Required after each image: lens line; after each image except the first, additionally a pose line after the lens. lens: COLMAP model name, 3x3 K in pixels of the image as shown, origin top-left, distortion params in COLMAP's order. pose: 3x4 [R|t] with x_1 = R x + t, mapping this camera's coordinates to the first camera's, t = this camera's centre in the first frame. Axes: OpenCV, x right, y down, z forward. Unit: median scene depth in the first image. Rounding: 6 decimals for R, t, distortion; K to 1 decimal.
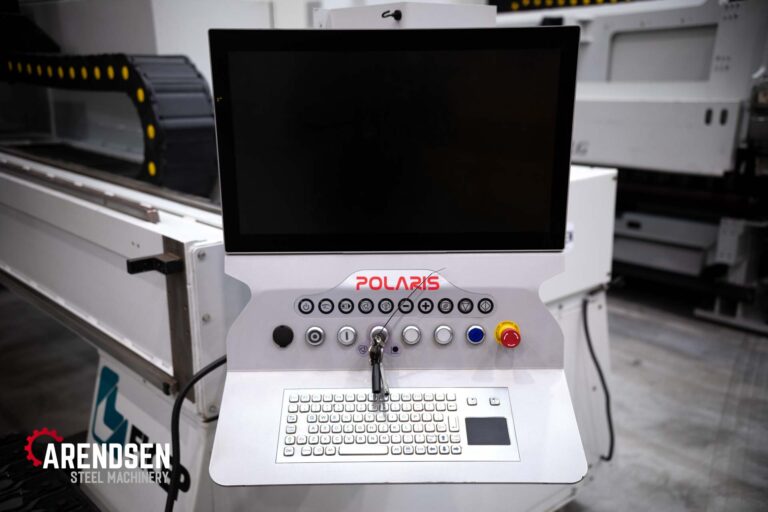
lens RADIAL K [[718.0, 0, 381.2], [0, 718.0, 258.6], [0, 0, 1]] dist [0.063524, 0.271601]
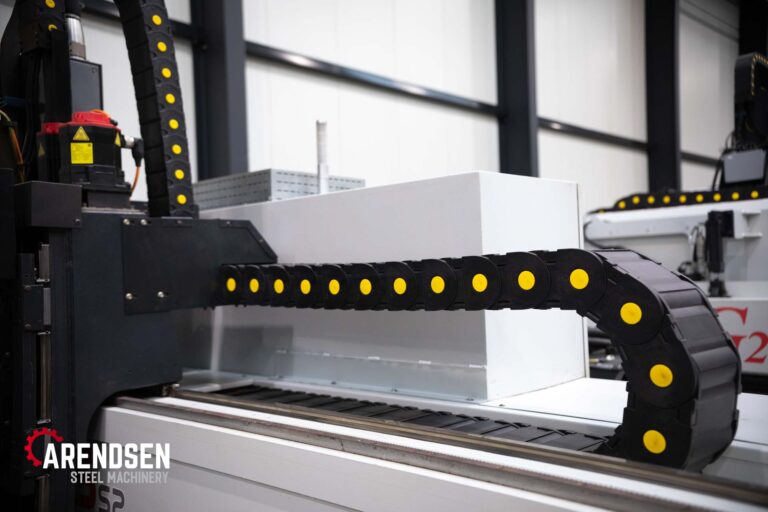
lens RADIAL K [[718.0, 0, 381.2], [0, 718.0, 258.6], [0, 0, 1]] dist [0.063524, 0.271601]
pose [[0.995614, -0.026921, 0.089603, -0.571460], [0.050866, 0.959552, -0.276897, -0.113364], [-0.078524, 0.280240, 0.956713, 0.441941]]
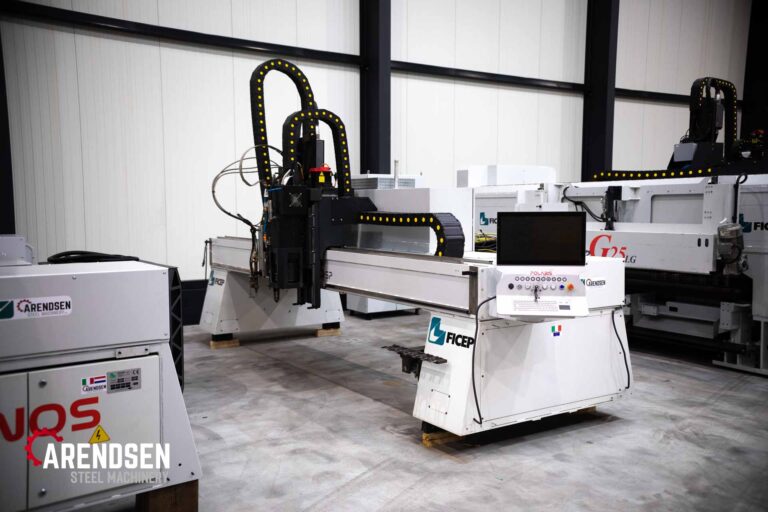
lens RADIAL K [[718.0, 0, 381.2], [0, 718.0, 258.6], [0, 0, 1]] dist [0.063524, 0.271601]
pose [[0.990167, 0.013204, -0.139266, -0.161496], [-0.038456, 0.982872, -0.180234, 0.382967], [0.134501, 0.183817, 0.973715, -1.624687]]
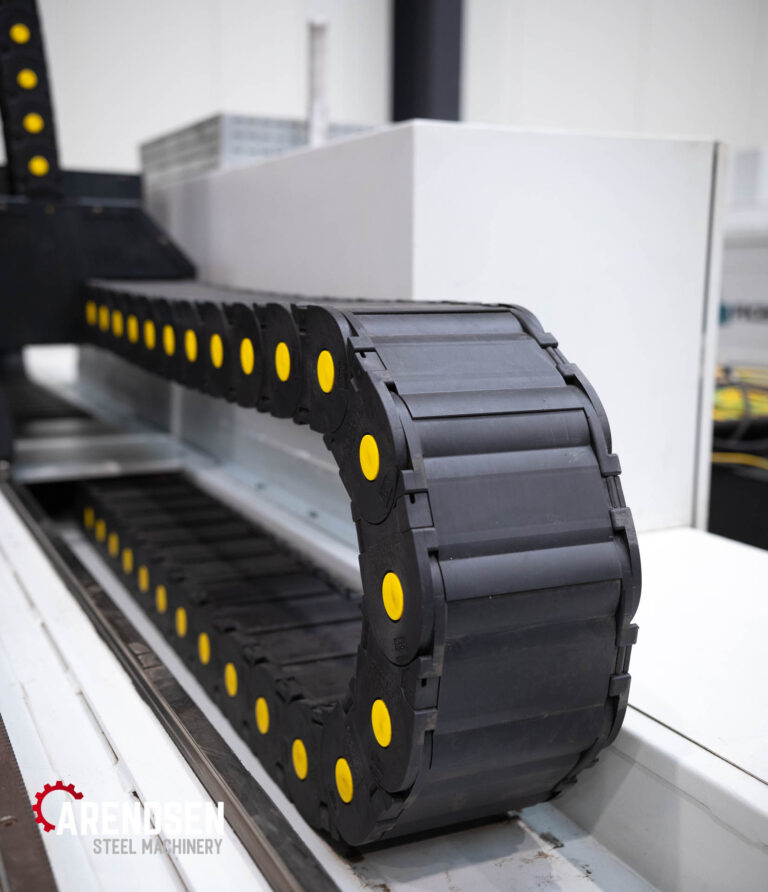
lens RADIAL K [[1079.0, 0, 384.0], [0, 1079.0, 446.0], [0, 0, 1]] dist [0.100344, -0.001546]
pose [[0.962759, 0.054866, -0.264736, -0.215107], [-0.080870, 0.992802, -0.088341, -0.190315], [0.257984, 0.106460, 0.960266, 0.607843]]
